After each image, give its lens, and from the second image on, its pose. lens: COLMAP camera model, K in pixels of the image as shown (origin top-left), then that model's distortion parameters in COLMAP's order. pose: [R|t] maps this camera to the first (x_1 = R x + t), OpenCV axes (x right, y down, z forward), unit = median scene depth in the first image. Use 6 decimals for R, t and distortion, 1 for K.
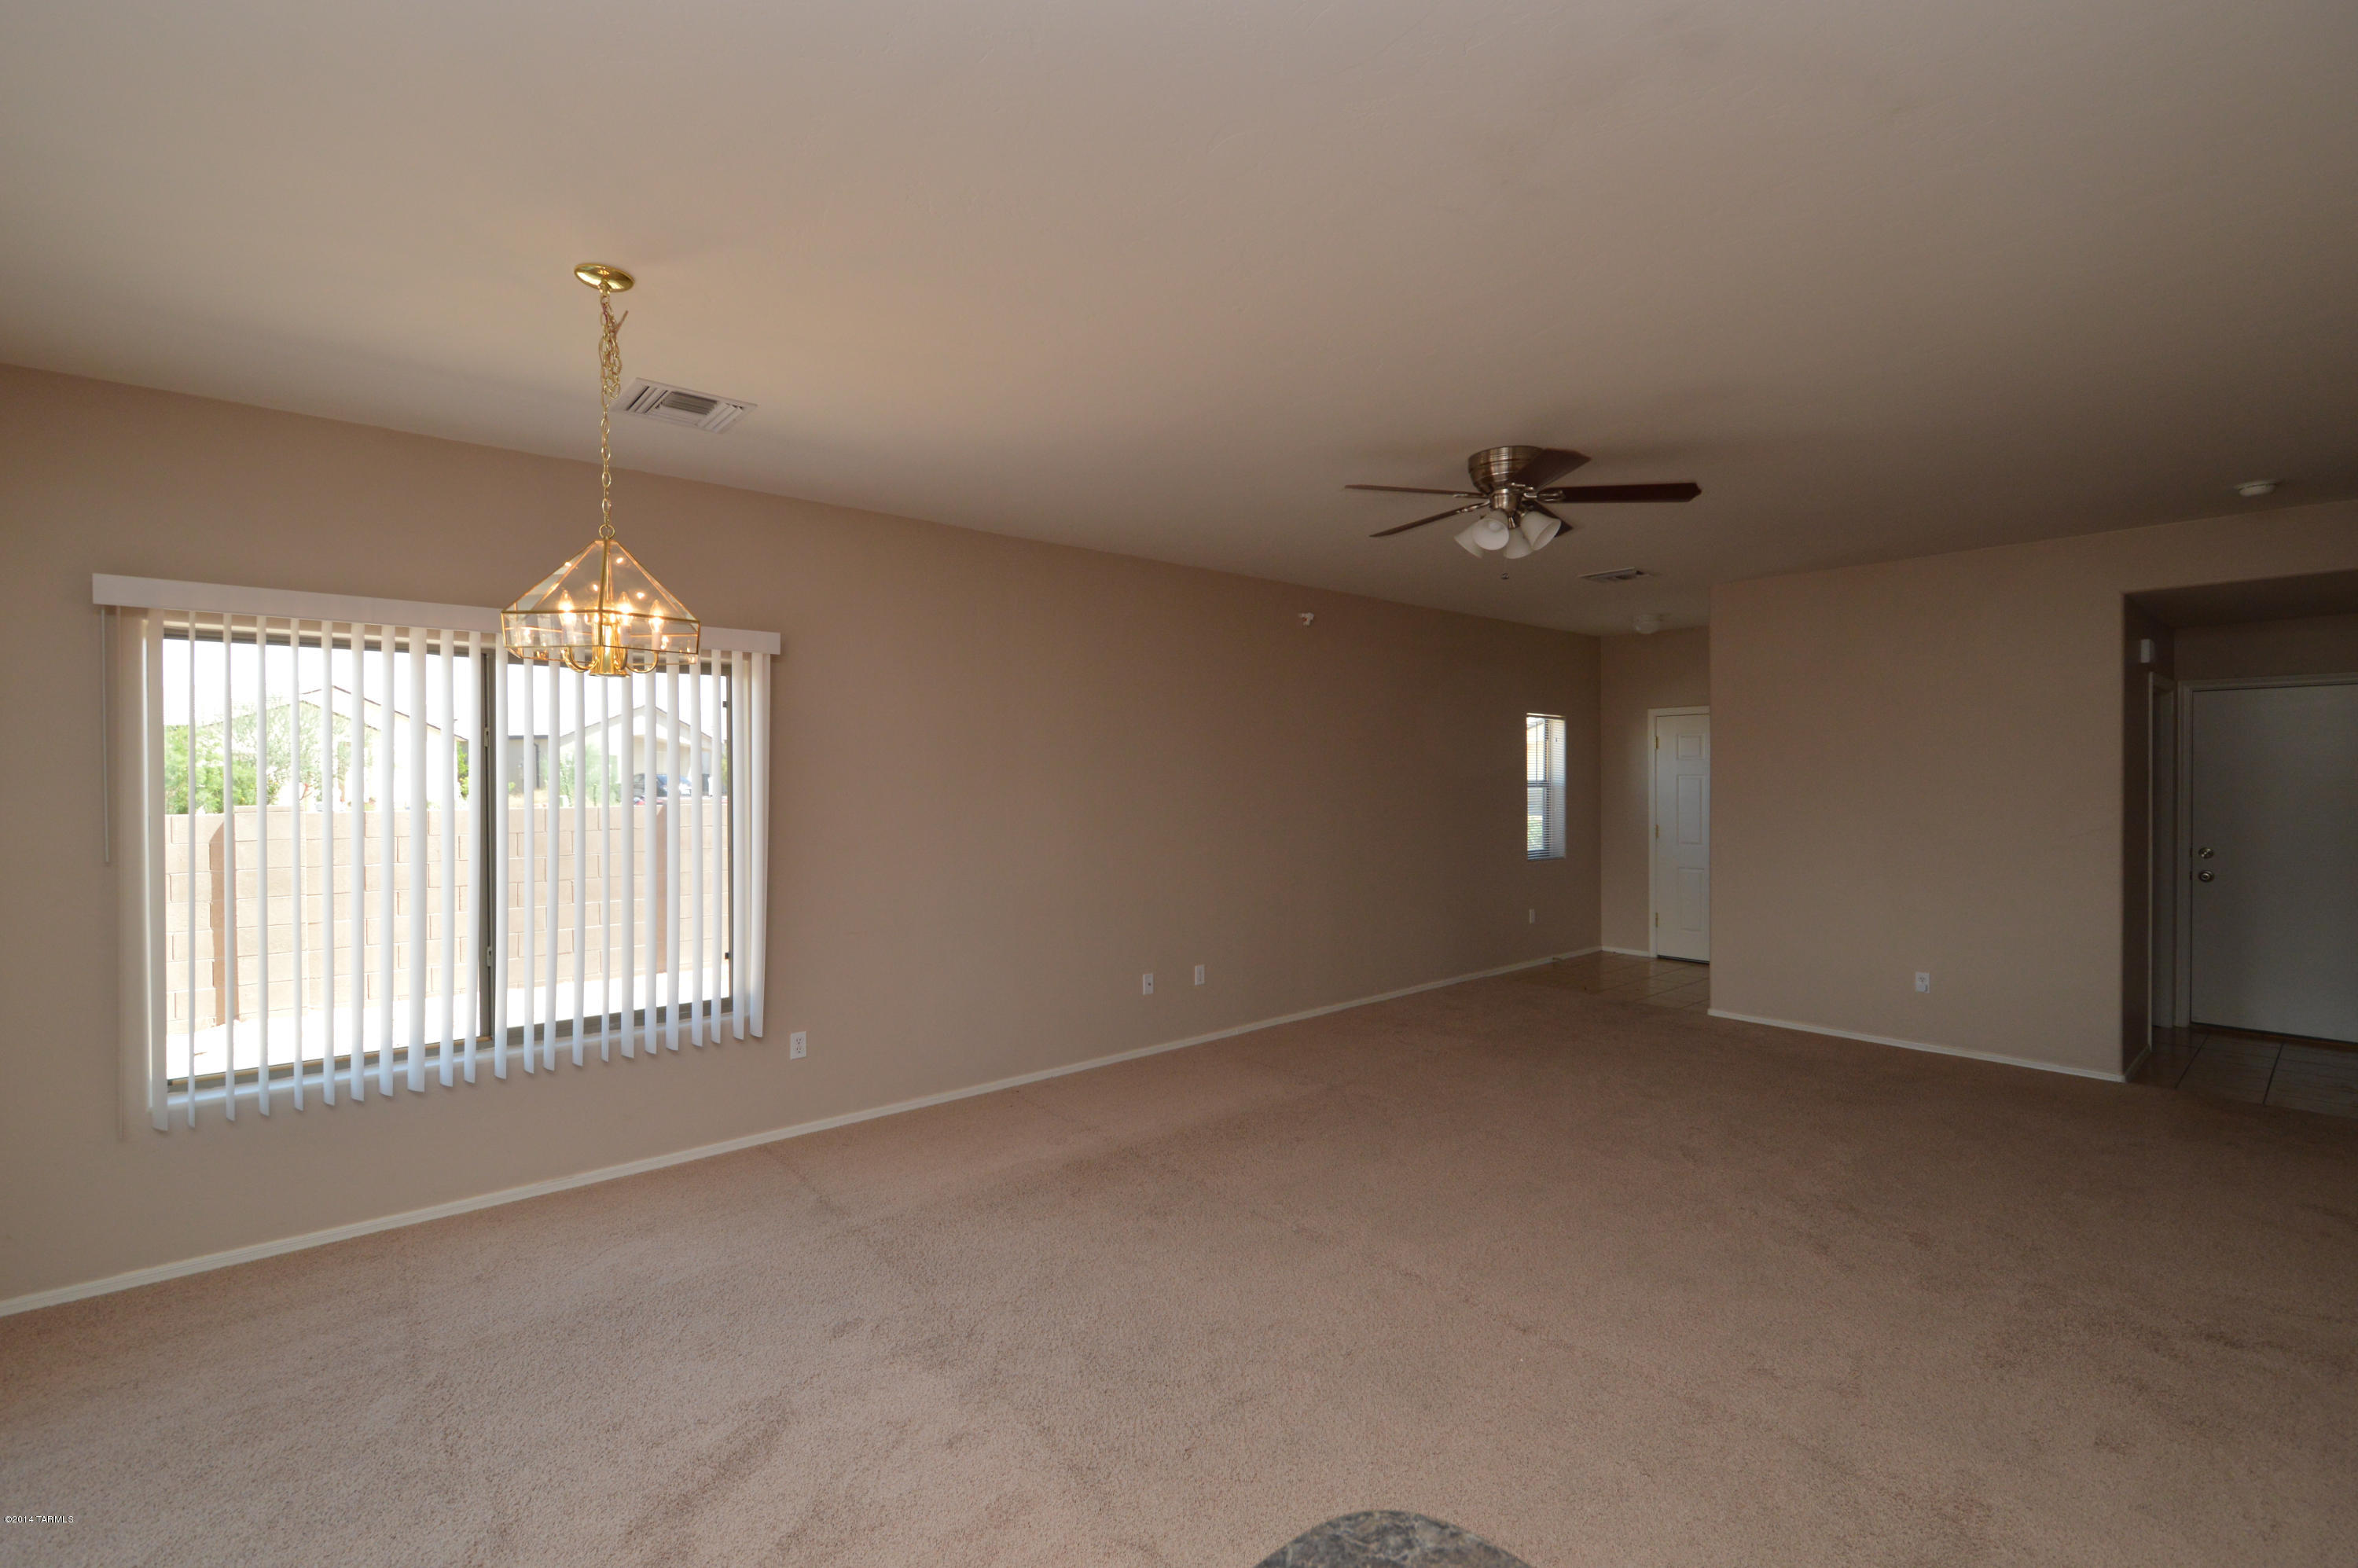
lens RADIAL K [[1037.8, 0, 1183.8], [0, 1037.8, 781.7], [0, 0, 1]] dist [0.003041, 0.000075]
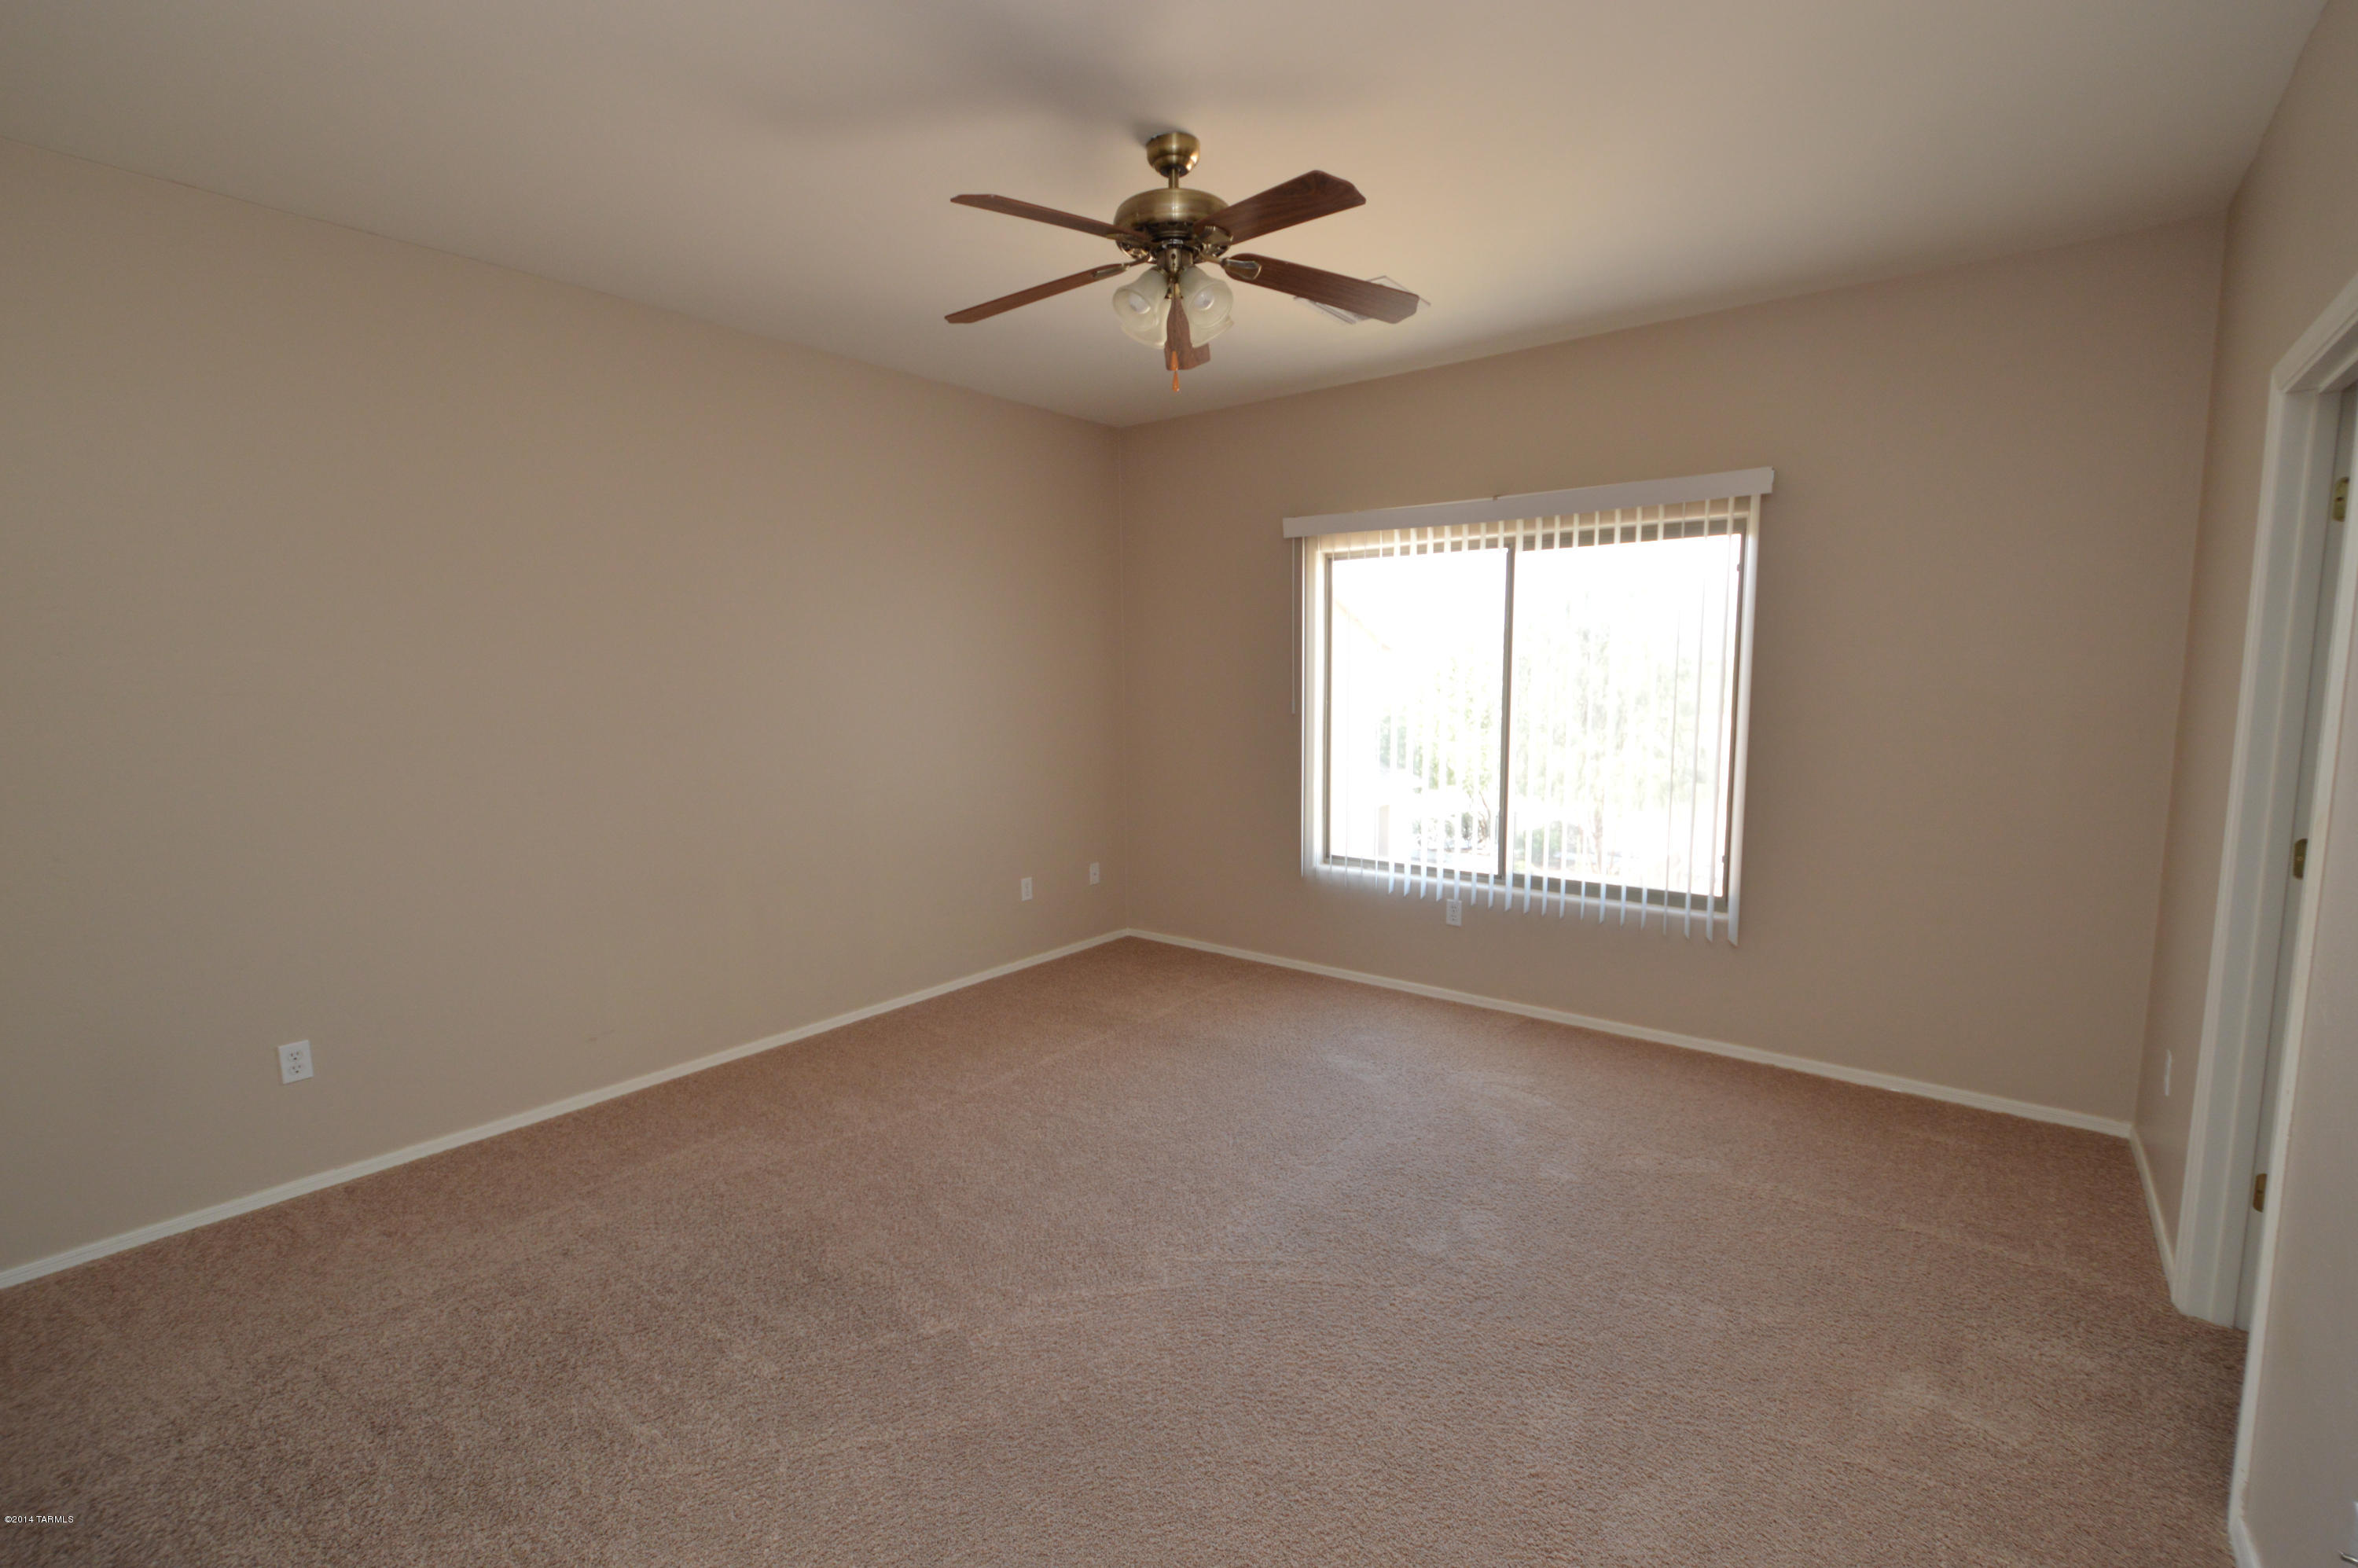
lens RADIAL K [[1037.8, 0, 1183.2], [0, 1037.8, 779.8], [0, 0, 1]] dist [0.003041, 0.000075]
pose [[0.189641, 0.115470, -0.975040, 0.373811], [0.003529, 0.992974, 0.118281, 0.002202], [0.981847, -0.025872, 0.187901, 0.436436]]
